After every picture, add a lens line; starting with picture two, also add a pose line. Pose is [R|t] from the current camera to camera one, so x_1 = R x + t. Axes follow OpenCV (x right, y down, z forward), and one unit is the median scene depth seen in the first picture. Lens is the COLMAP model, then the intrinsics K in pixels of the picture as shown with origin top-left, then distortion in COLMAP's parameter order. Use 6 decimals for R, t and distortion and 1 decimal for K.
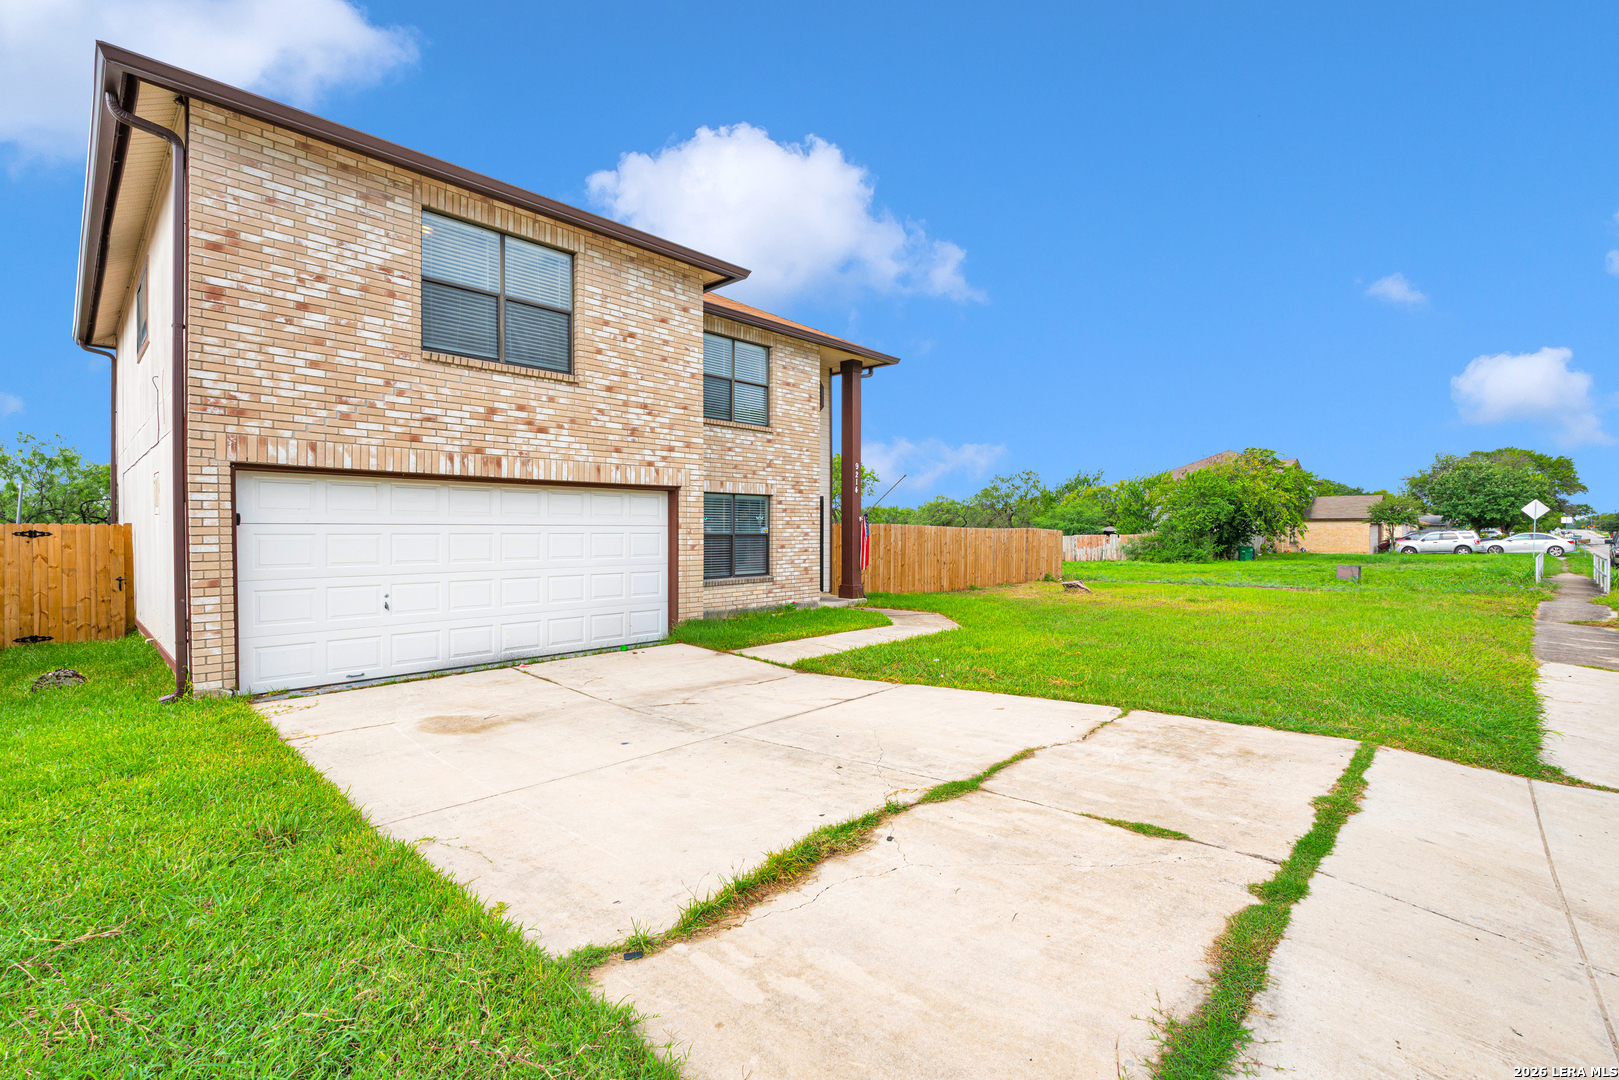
lens RADIAL K [[710.7, 0, 815.2], [0, 710.7, 535.1], [0, 0, 1]] dist [-0.004004, -0.000242]
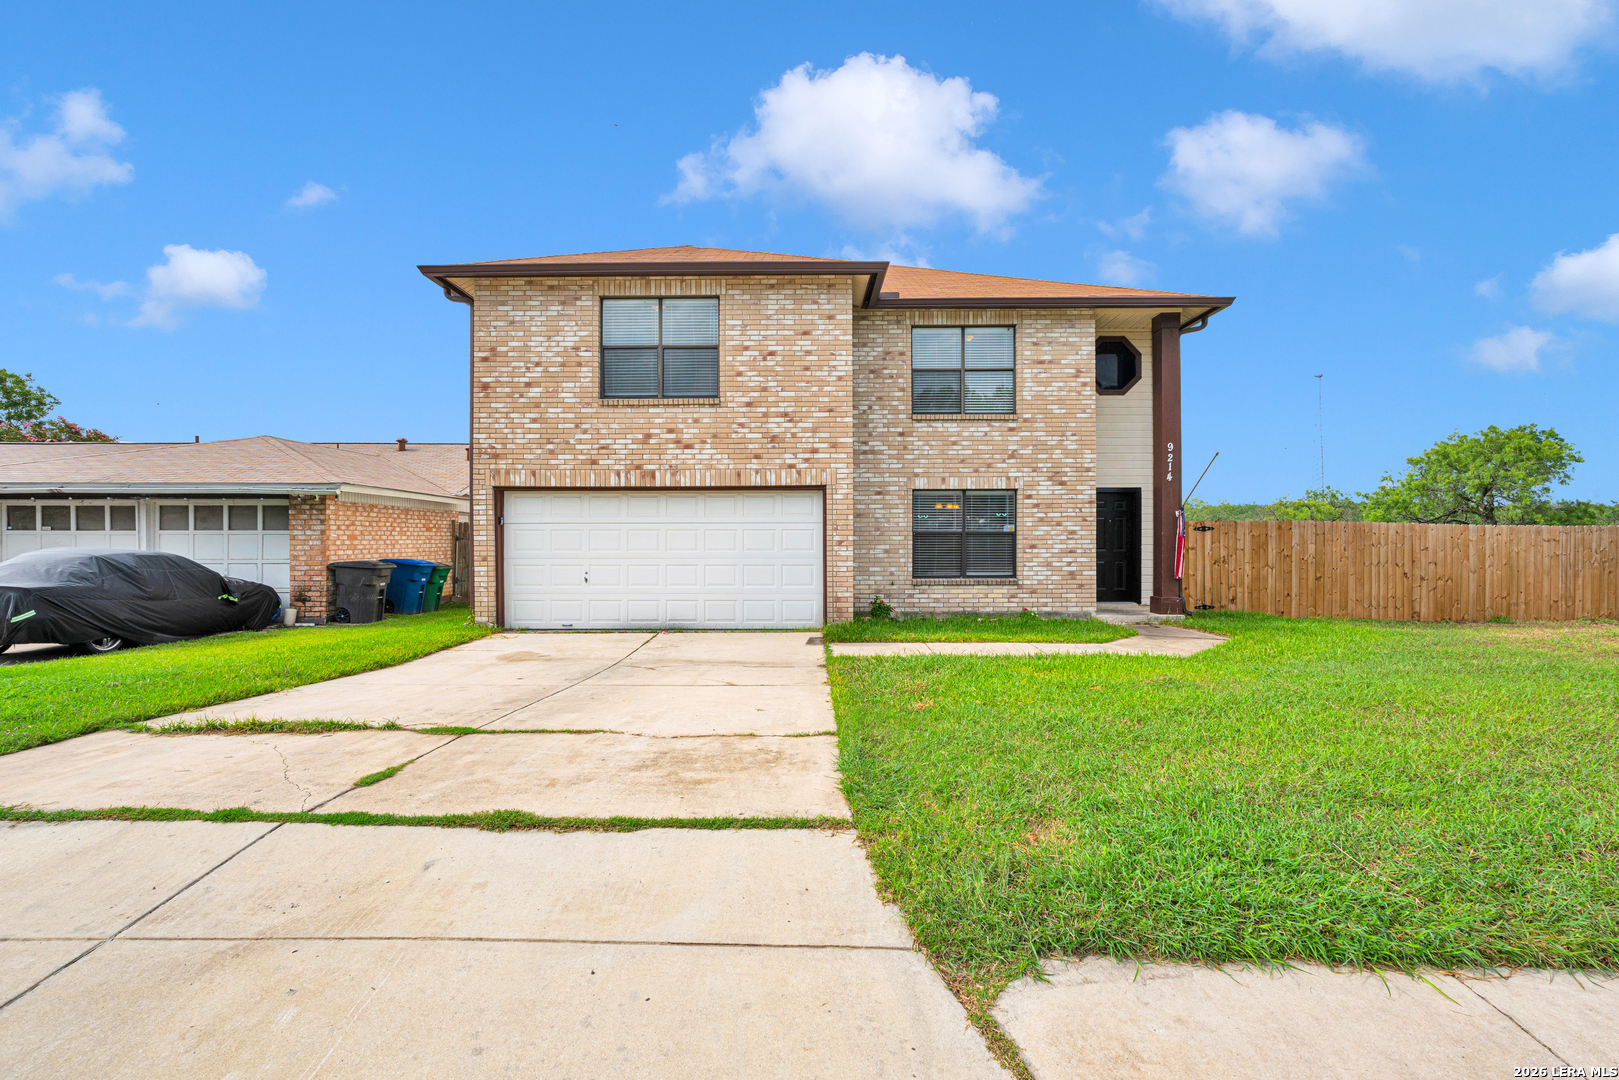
lens RADIAL K [[724.4, 0, 811.0], [0, 724.4, 543.0], [0, 0, 1]] dist [-0.009701, -0.000025]
pose [[0.677322, -0.000220, -0.735686, 0.682066], [-0.002696, 0.999992, -0.002782, 0.023972], [0.735681, 0.003868, 0.677317, 0.293046]]
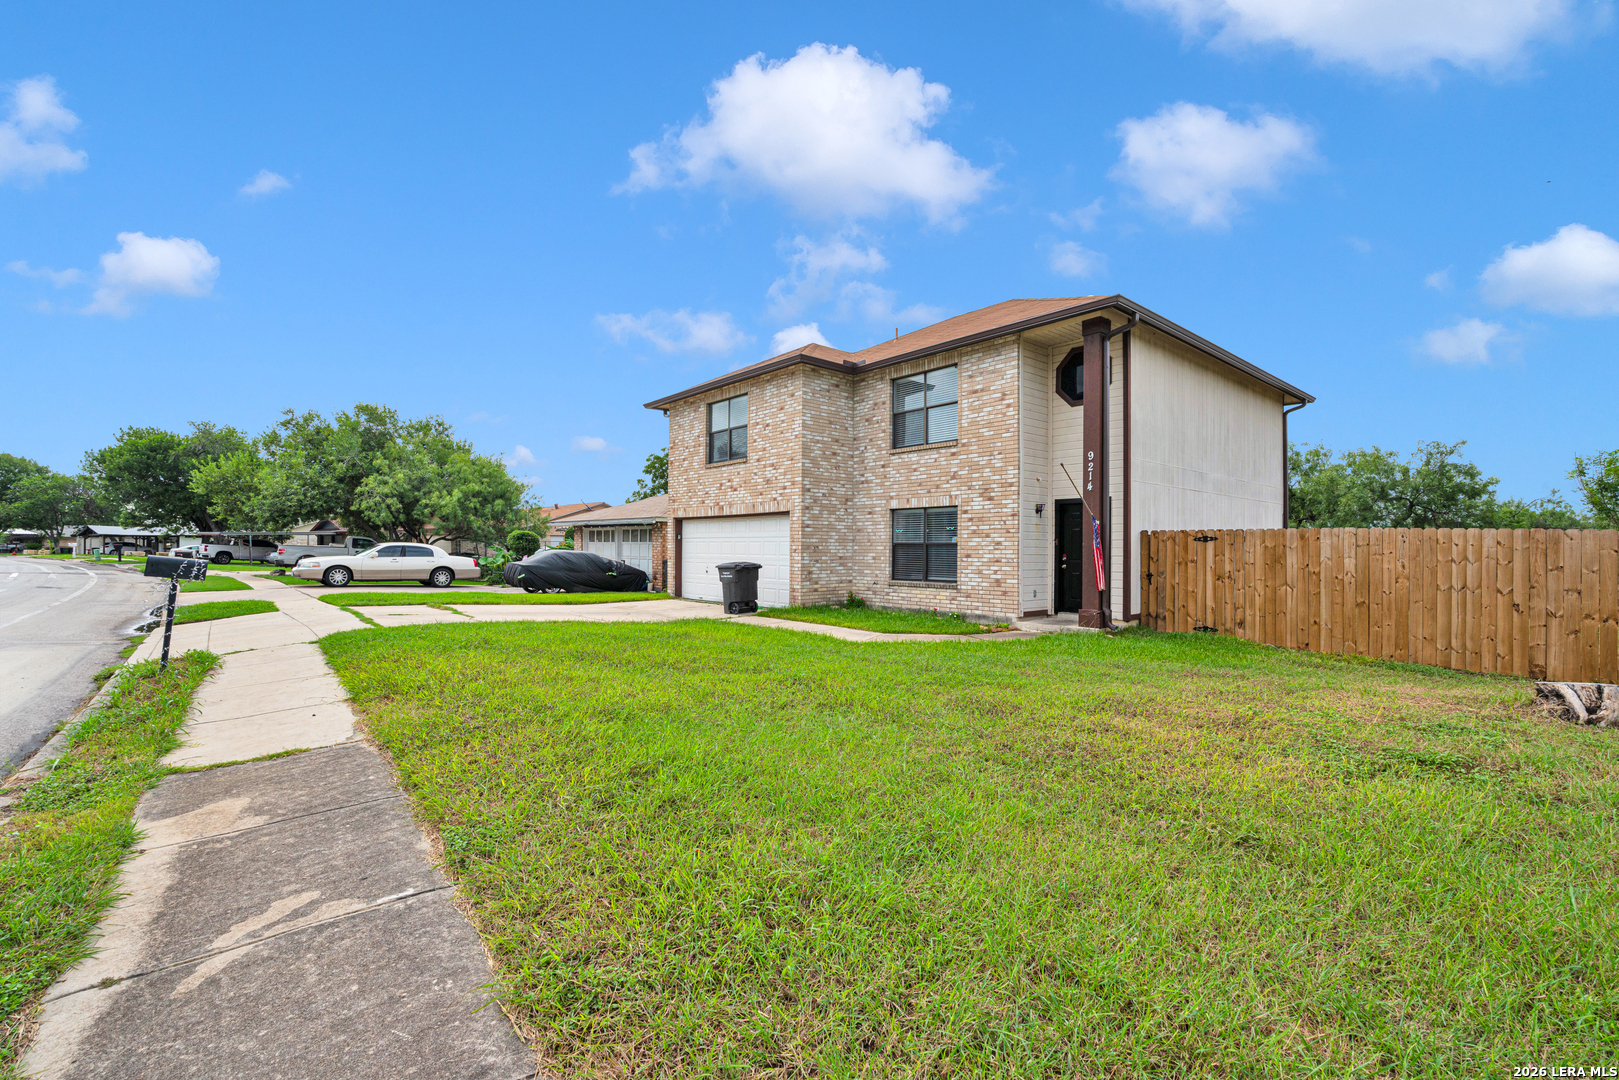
lens RADIAL K [[724.4, 0, 811.0], [0, 724.4, 543.0], [0, 0, 1]] dist [-0.009701, -0.000025]
pose [[-0.123467, -0.009118, -0.992307, 1.573778], [-0.013207, 0.999884, -0.007544, 0.013904], [0.992261, 0.012174, -0.123573, 1.435157]]
